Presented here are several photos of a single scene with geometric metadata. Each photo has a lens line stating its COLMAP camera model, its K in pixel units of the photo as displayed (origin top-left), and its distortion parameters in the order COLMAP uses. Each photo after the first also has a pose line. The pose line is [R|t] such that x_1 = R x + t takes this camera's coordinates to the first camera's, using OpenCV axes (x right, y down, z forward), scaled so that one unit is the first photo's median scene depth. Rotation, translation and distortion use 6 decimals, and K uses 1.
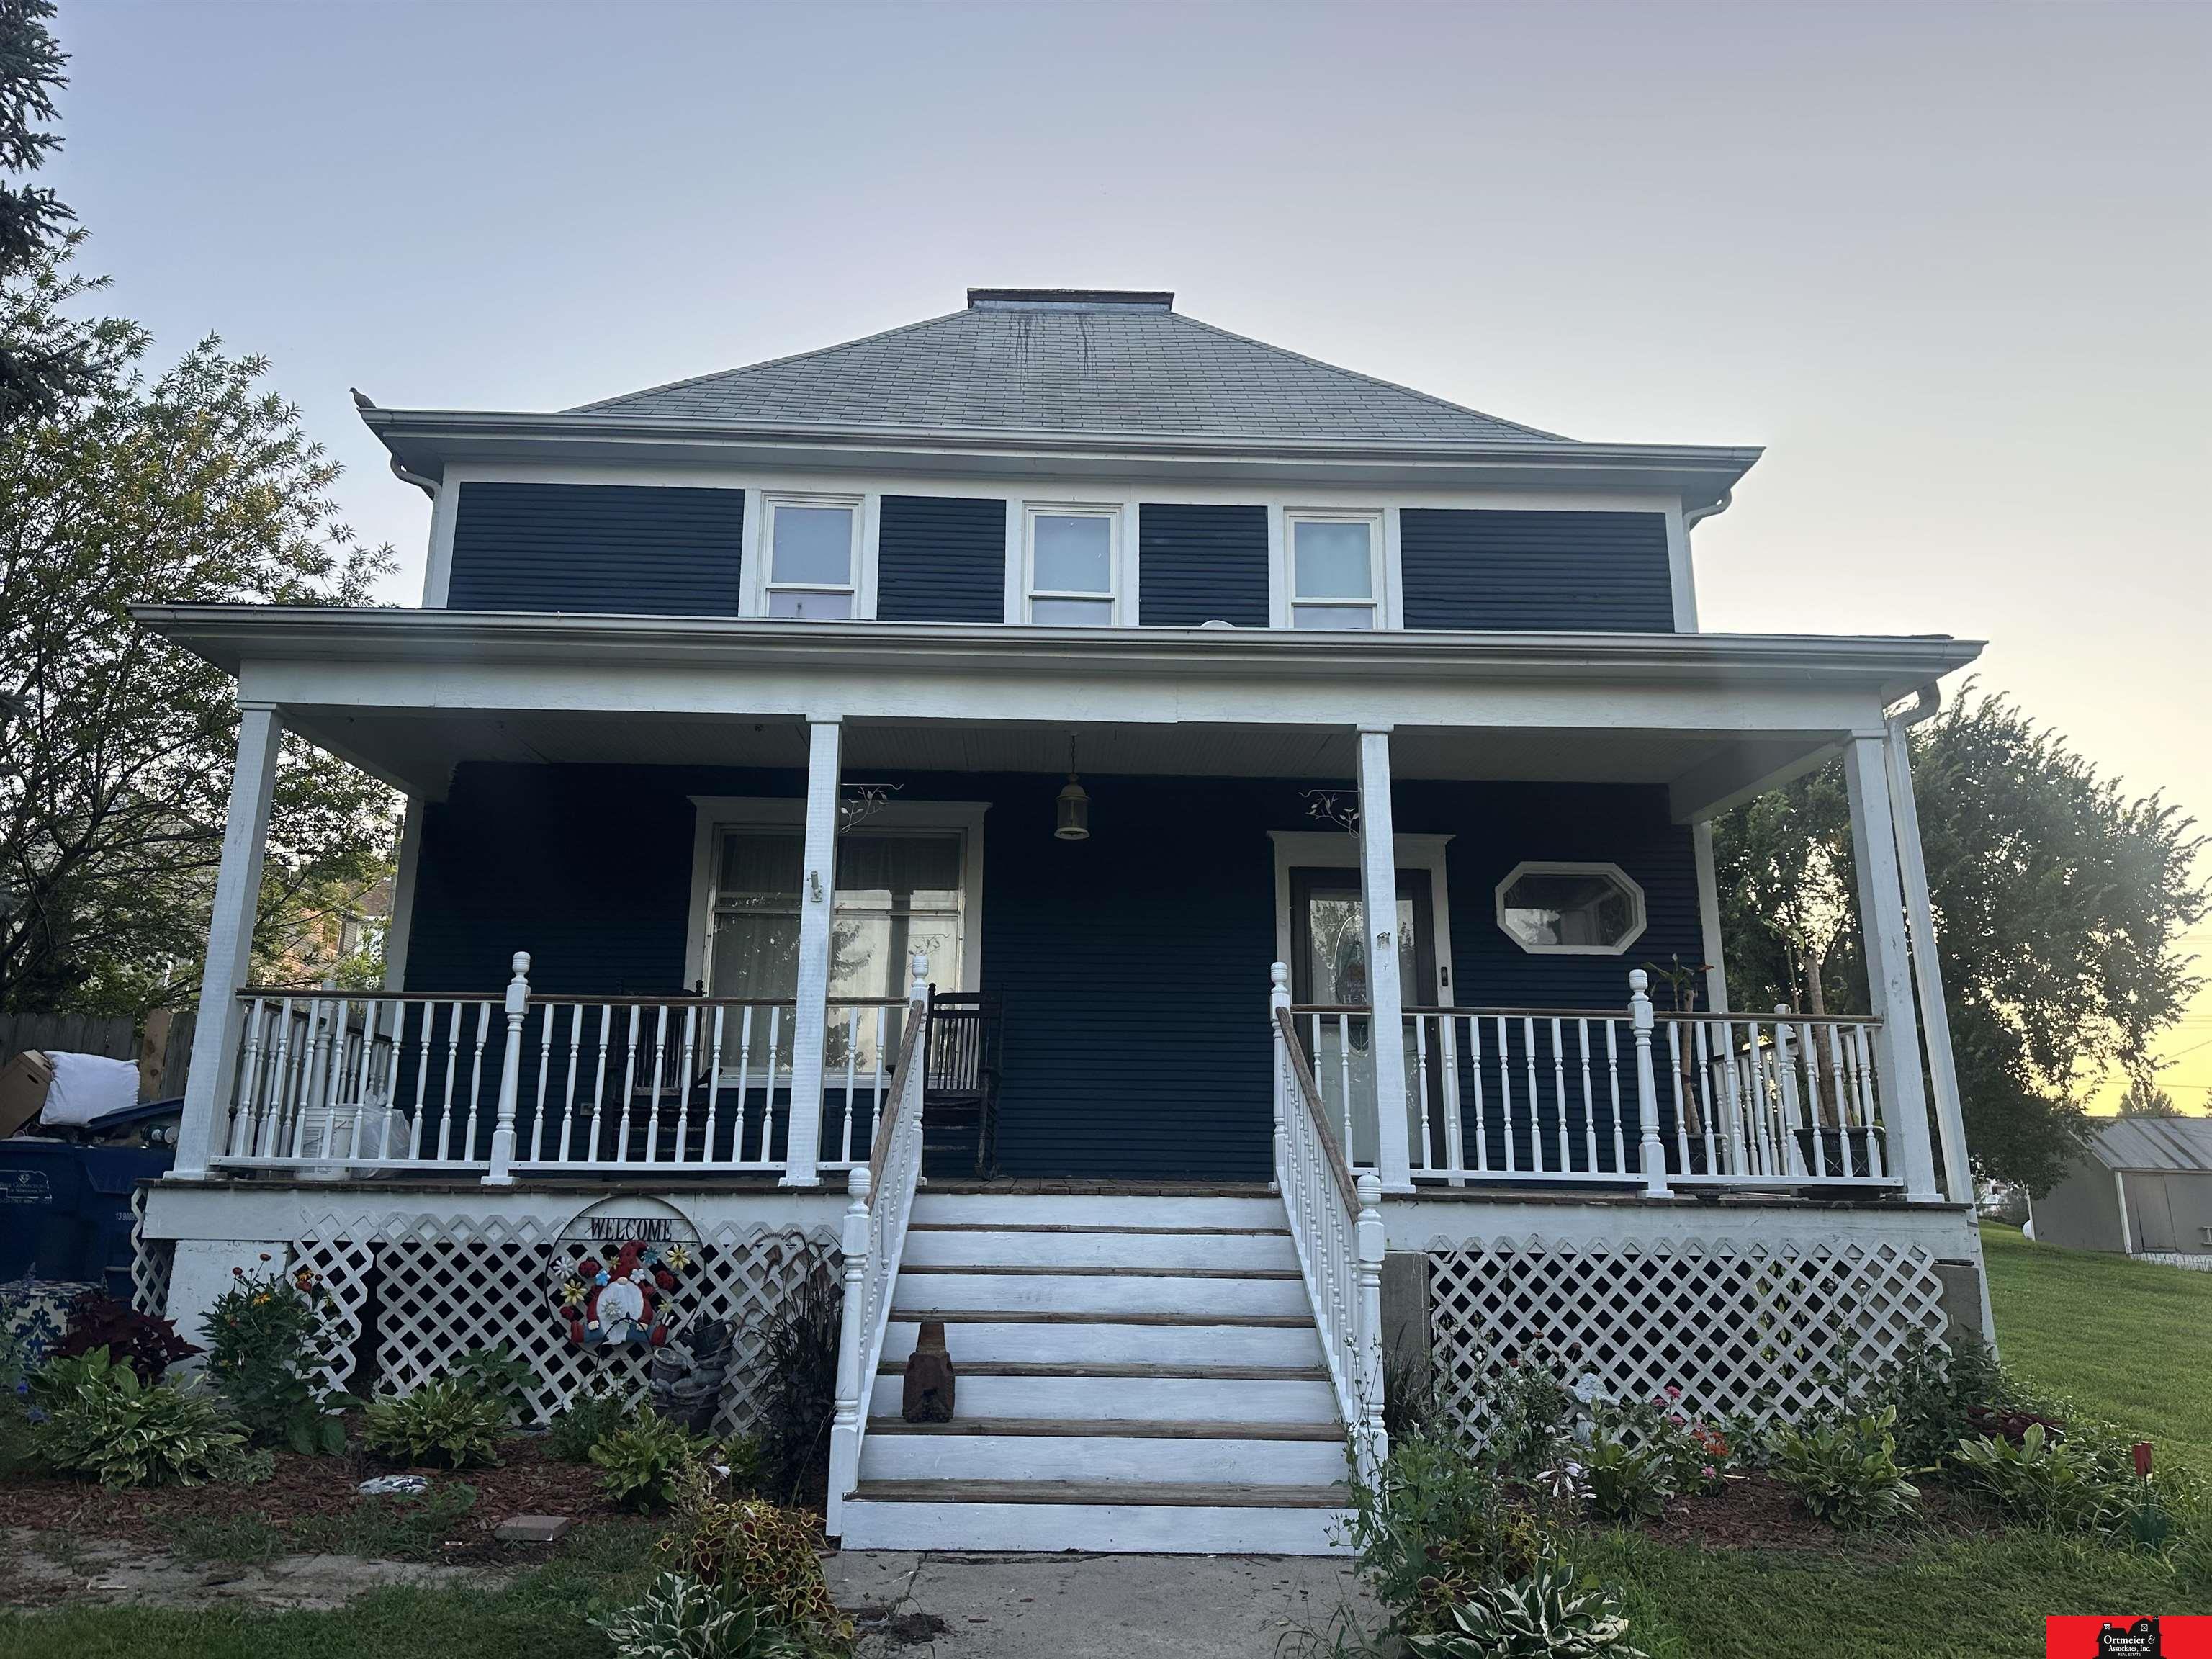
lens RADIAL K [[1566.3, 0, 1109.0], [0, 1566.3, 828.8], [0, 0, 1]] dist [0.020326, -0.031084]
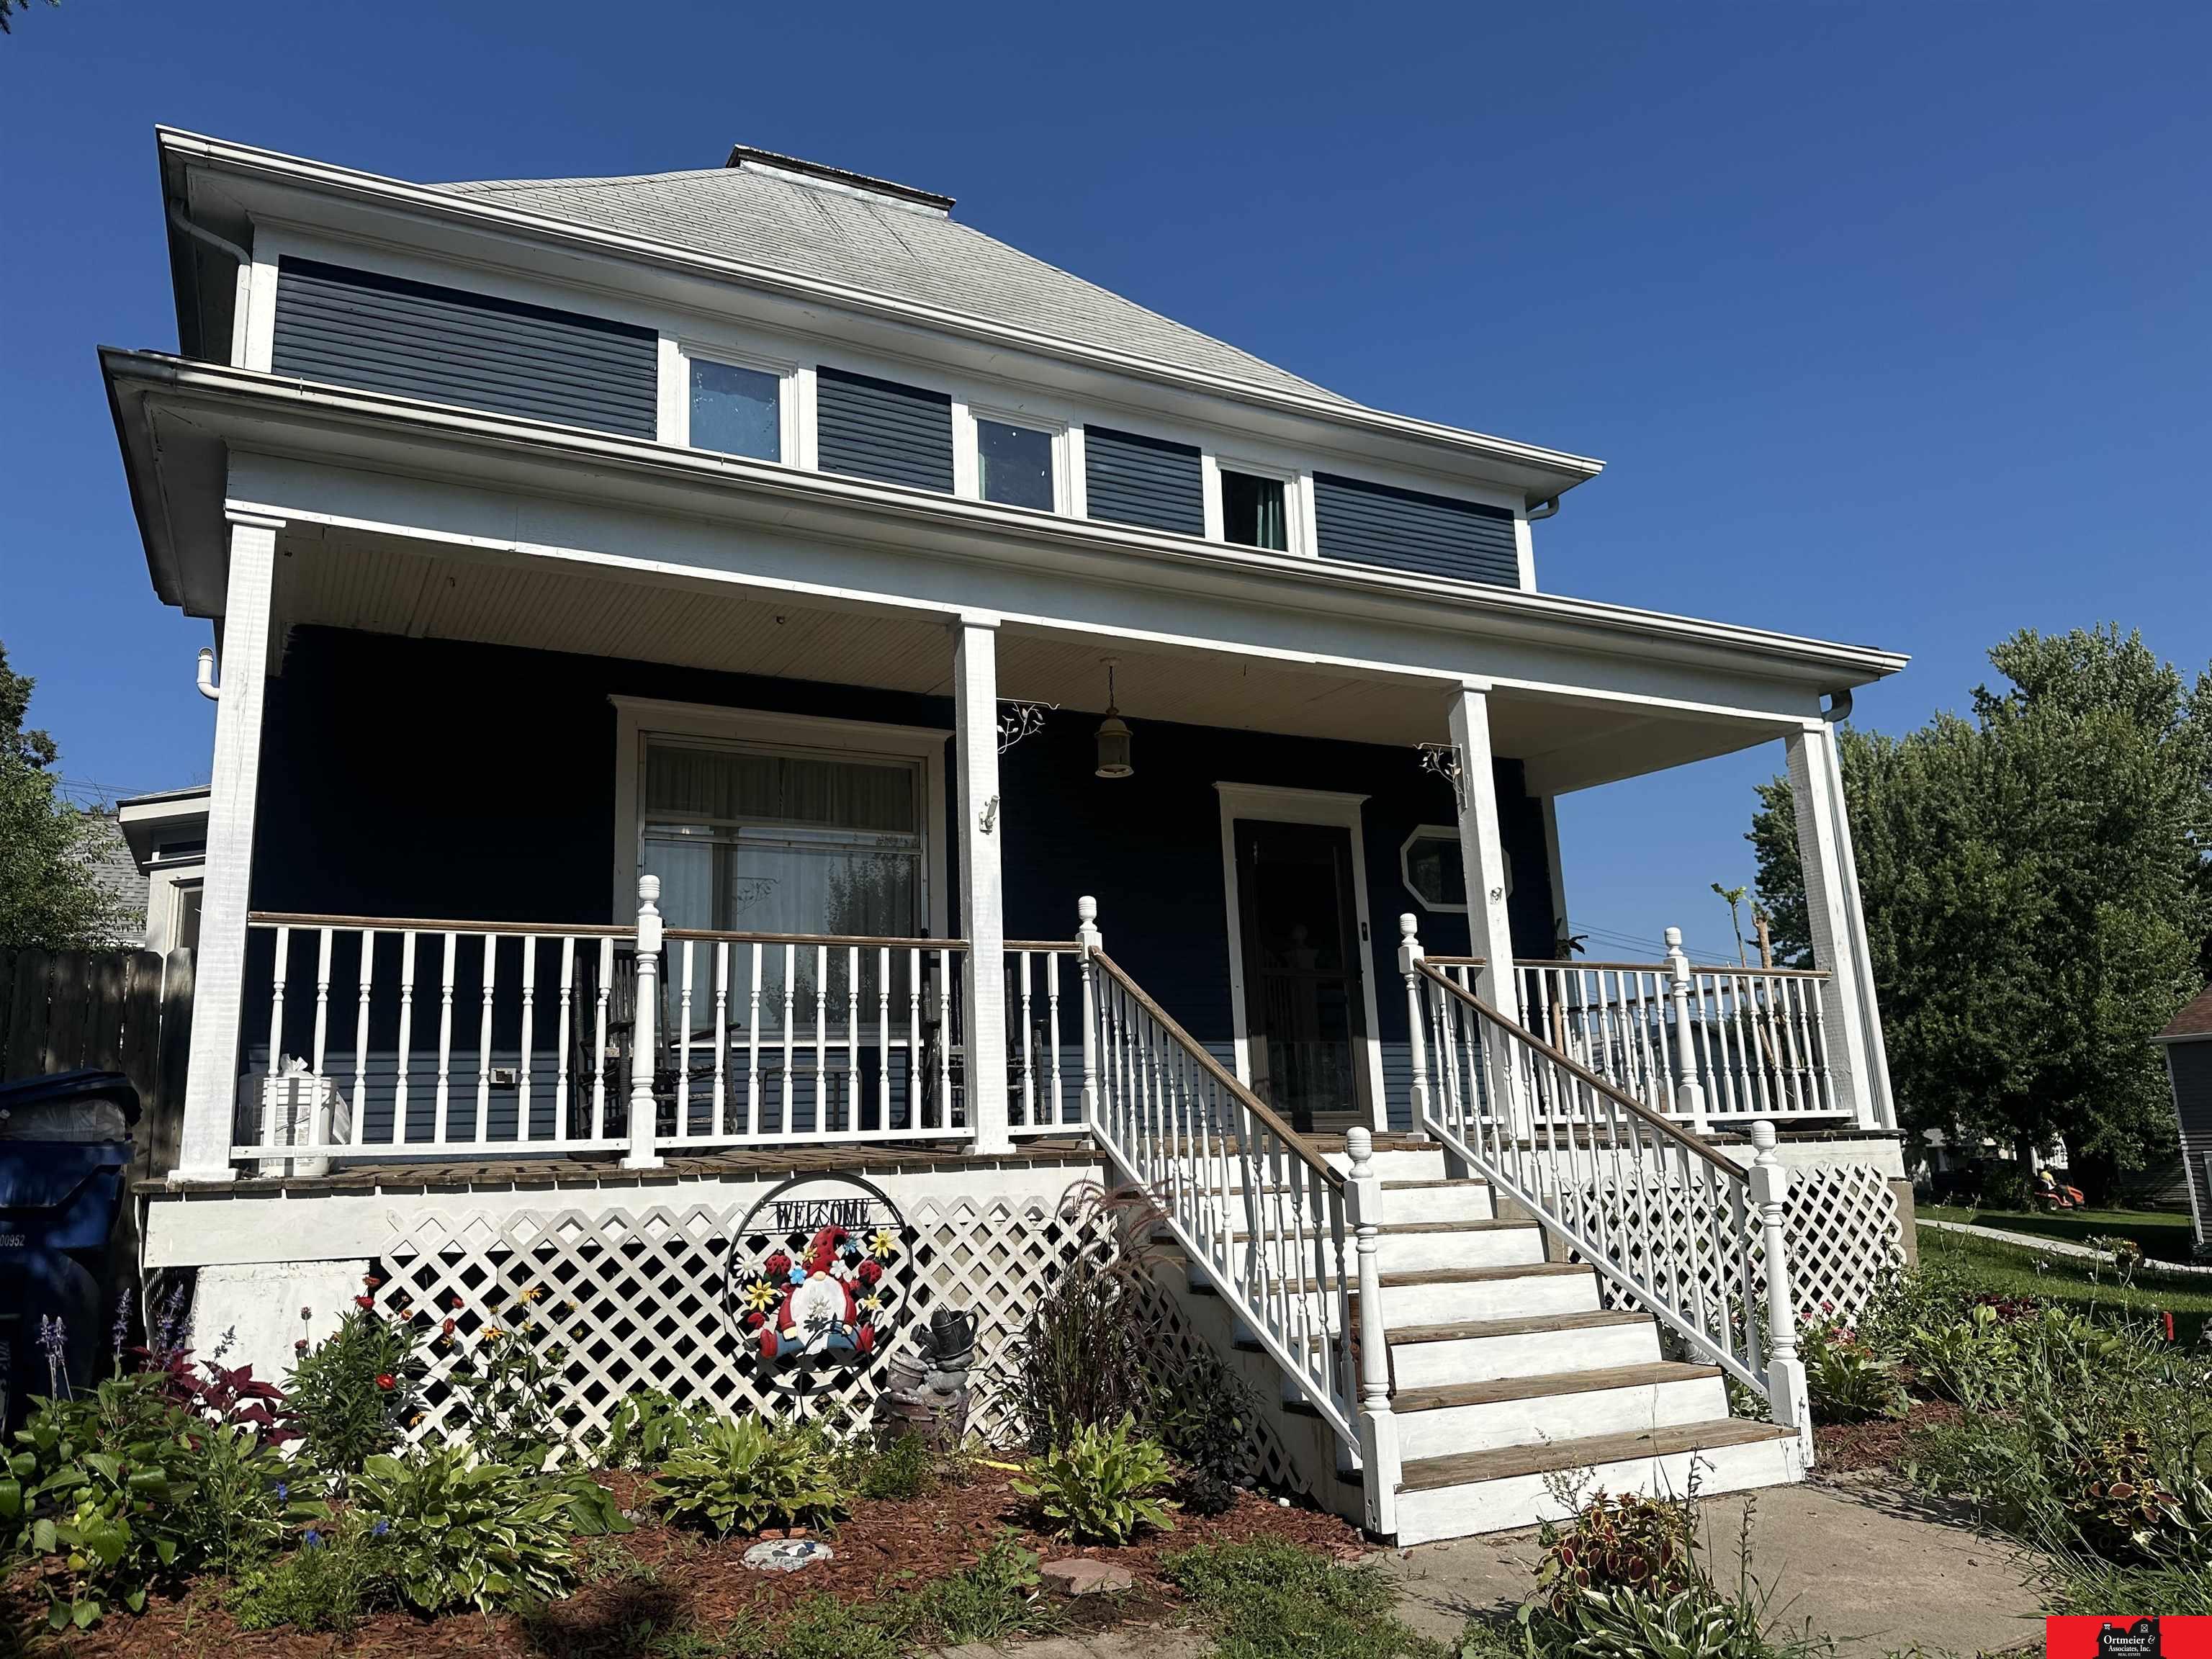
lens RADIAL K [[1566.3, 0, 1100.3], [0, 1566.3, 820.9], [0, 0, 1]] dist [0.020326, -0.031084]
pose [[0.902464, 0.050222, 0.427827, -0.534033], [-0.059583, 0.998187, 0.008508, 0.031842], [-0.426624, -0.033169, 0.903820, 0.195175]]
